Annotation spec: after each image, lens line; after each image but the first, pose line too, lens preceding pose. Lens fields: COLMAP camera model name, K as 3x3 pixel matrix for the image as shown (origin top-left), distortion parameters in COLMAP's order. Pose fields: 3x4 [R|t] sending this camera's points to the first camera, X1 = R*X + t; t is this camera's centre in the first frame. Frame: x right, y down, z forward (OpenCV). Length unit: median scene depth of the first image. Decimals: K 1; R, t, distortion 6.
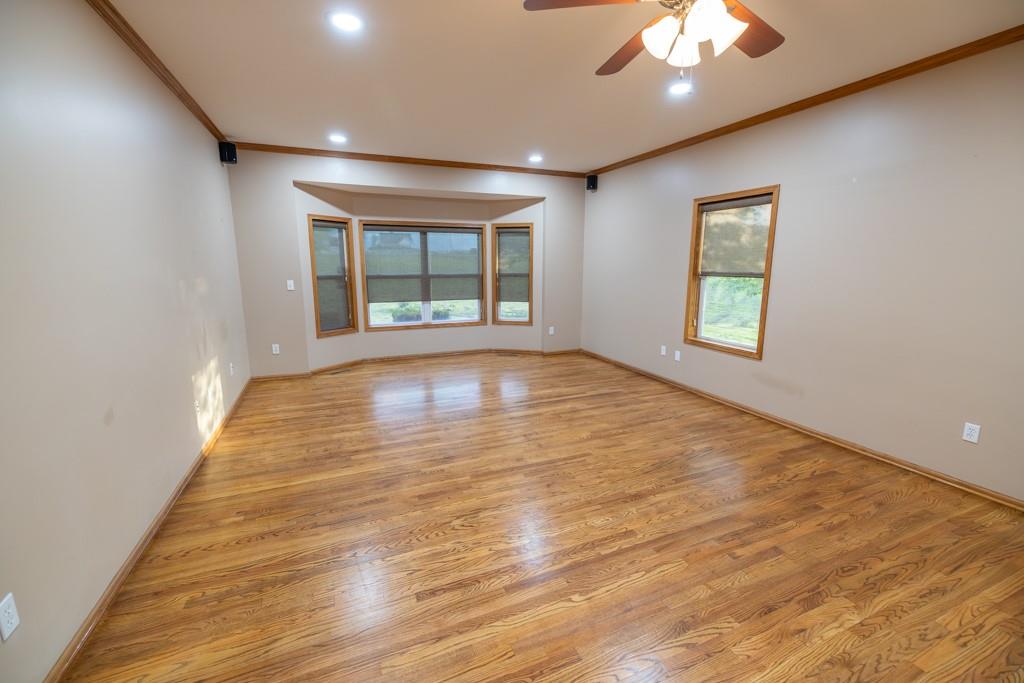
lens RADIAL K [[430.7, 0, 513.4], [0, 430.7, 340.2], [0, 0, 1]] dist [-0.001324, -0.000151]
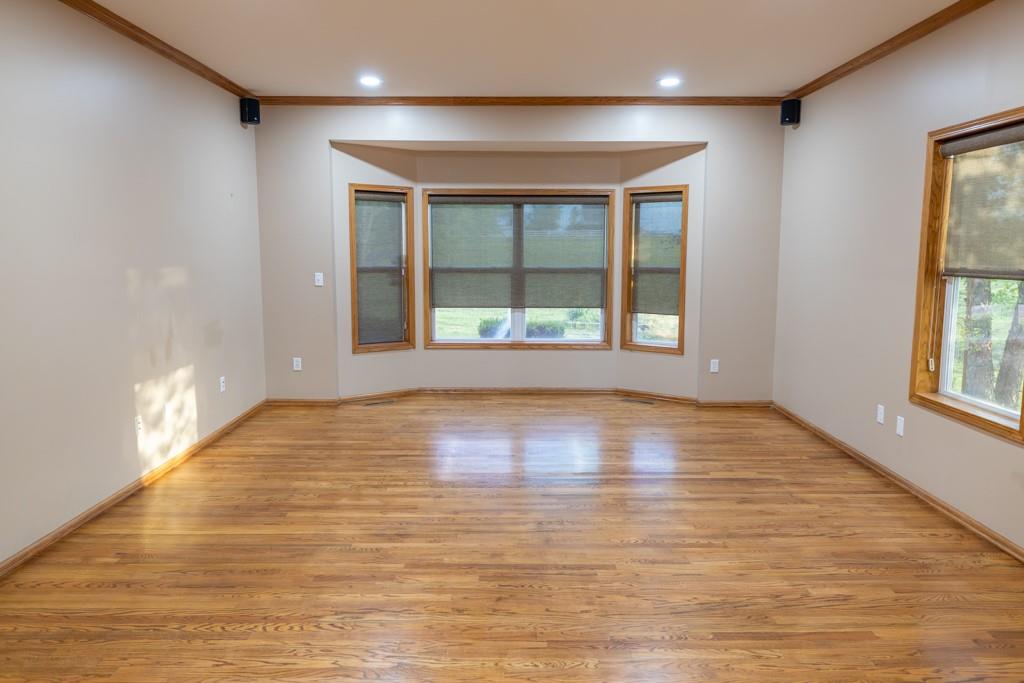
lens RADIAL K [[700.0, 0, 513.2], [0, 700.0, 340.5], [0, 0, 1]] dist [-0.002596, -0.000973]
pose [[0.922180, 0.052558, -0.383172, 0.293334], [-0.071890, 0.996752, -0.036298, -0.003105], [0.380020, 0.061020, 0.922963, 0.022702]]
